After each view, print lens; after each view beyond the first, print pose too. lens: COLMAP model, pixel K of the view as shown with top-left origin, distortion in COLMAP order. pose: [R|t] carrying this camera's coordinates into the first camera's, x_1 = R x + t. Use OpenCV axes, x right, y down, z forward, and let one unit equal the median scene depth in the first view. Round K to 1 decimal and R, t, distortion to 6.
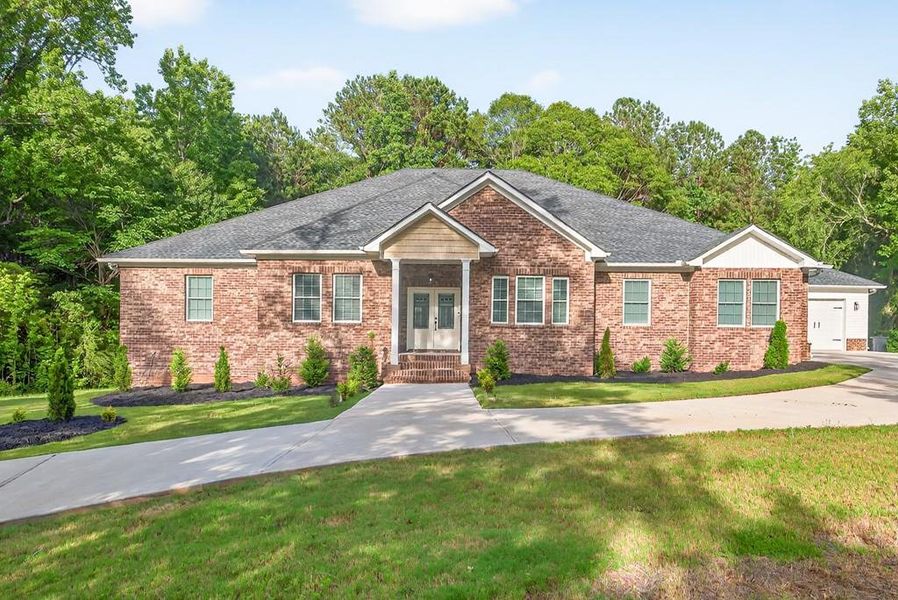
lens RADIAL K [[630.4, 0, 460.8], [0, 630.4, 319.8], [0, 0, 1]] dist [0.004723, -0.003319]
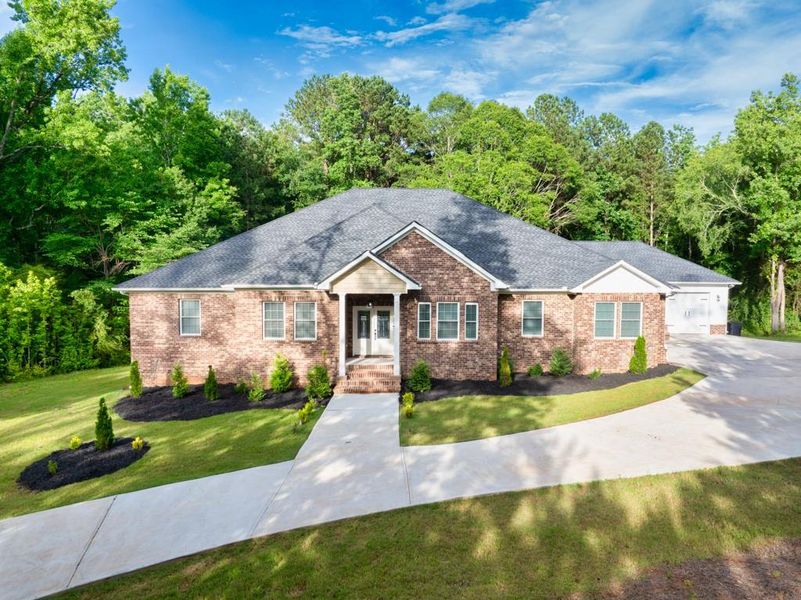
lens RADIAL K [[560.8, 0, 410.7], [0, 560.8, 286.4], [0, 0, 1]] dist [-0.035602, -0.002076]
pose [[0.999977, -0.006737, -0.000946, 0.035107], [0.006776, 0.998706, 0.050394, -0.155878], [0.000605, -0.050399, 0.998729, -0.129973]]
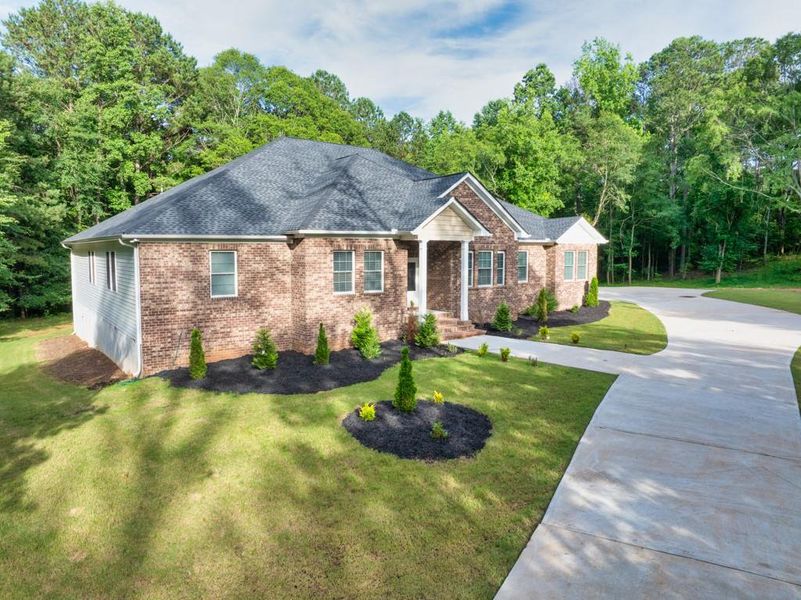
lens RADIAL K [[560.8, 0, 410.7], [0, 560.8, 286.4], [0, 0, 1]] dist [-0.035602, -0.002076]
pose [[0.796451, -0.047761, 0.602815, -0.738296], [-0.000023, 0.996874, 0.079013, -0.086998], [-0.604704, -0.062944, 0.793959, 0.124477]]
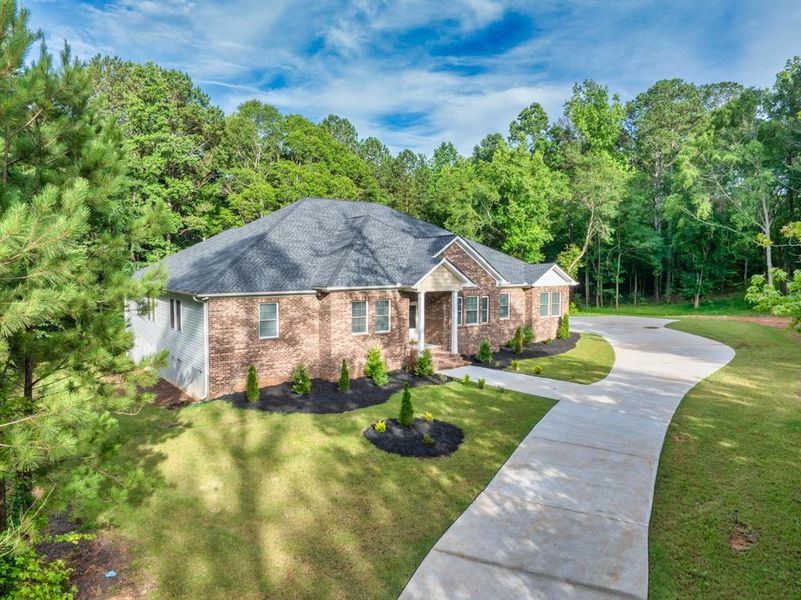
lens RADIAL K [[560.8, 0, 410.7], [0, 560.8, 286.4], [0, 0, 1]] dist [-0.035602, -0.002076]
pose [[0.801358, -0.031902, 0.597334, -0.901313], [-0.000450, 0.998544, 0.053933, -0.173277], [-0.598185, -0.043488, 0.800177, -0.103922]]
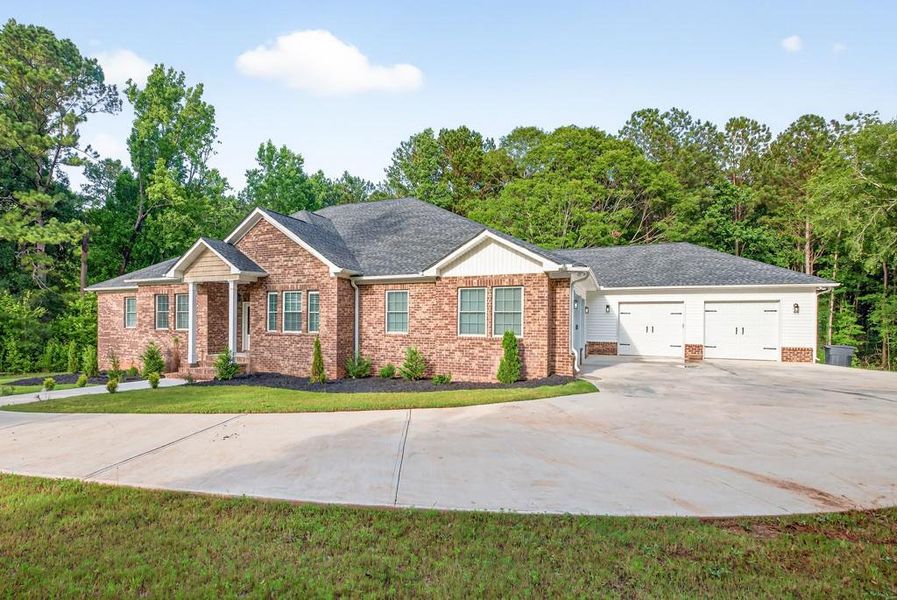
lens RADIAL K [[463.5, 0, 368.0], [0, 463.5, 316.8], [0, 0, 1]] dist [0.006072, 0.000560]
pose [[0.885589, -0.006500, -0.464424, 0.621501], [0.005371, 0.999979, -0.003756, -0.017551], [0.464438, 0.000832, 0.885605, 0.292375]]
